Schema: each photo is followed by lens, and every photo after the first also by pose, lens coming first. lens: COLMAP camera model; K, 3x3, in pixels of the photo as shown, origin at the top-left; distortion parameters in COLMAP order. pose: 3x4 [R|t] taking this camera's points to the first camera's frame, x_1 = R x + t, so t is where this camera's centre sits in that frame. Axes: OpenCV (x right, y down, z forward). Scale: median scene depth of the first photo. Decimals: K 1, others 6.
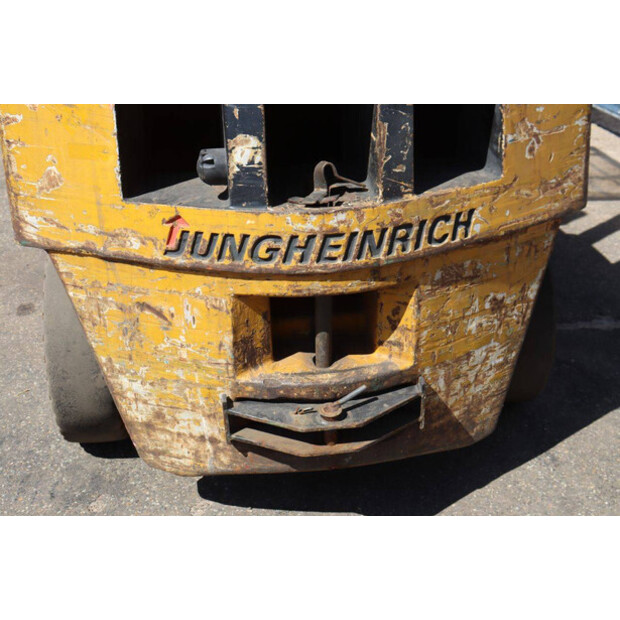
lens RADIAL K [[833.6, 0, 316.4], [0, 833.6, 308.8], [0, 0, 1]] dist [0.012428, 0.105280]
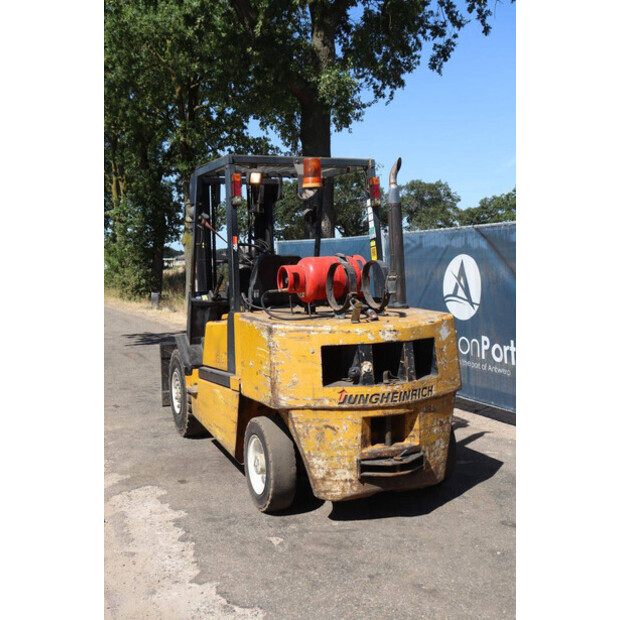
lens RADIAL K [[784.6, 0, 310.0], [0, 784.6, 310.0], [0, 0, 1]] dist [0.000025, 0.036553]
pose [[0.962415, -0.021013, 0.270770, -0.960713], [0.124670, 0.919931, -0.371731, 0.602644], [-0.241279, 0.391516, 0.887975, -1.442466]]
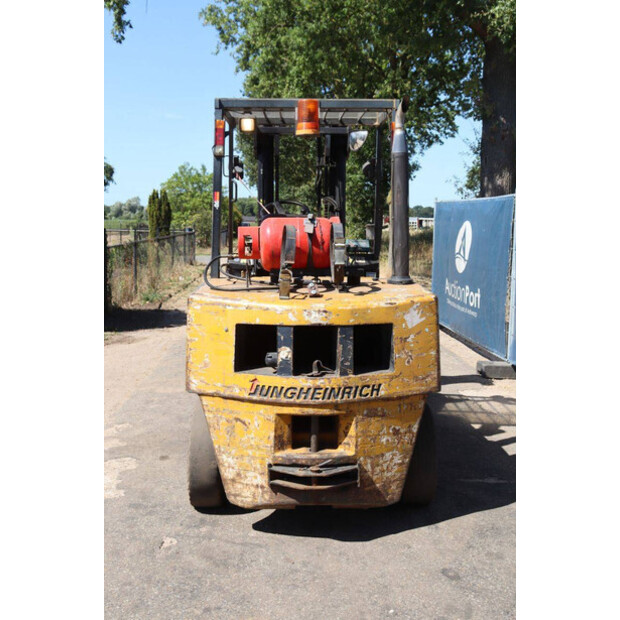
lens RADIAL K [[784.6, 0, 310.0], [0, 784.6, 310.0], [0, 0, 1]] dist [0.000025, 0.036553]
pose [[0.994545, 0.036215, -0.097817, 0.195895], [-0.067251, 0.939477, -0.335948, 0.431940], [0.079730, 0.340694, 0.936788, -1.131863]]
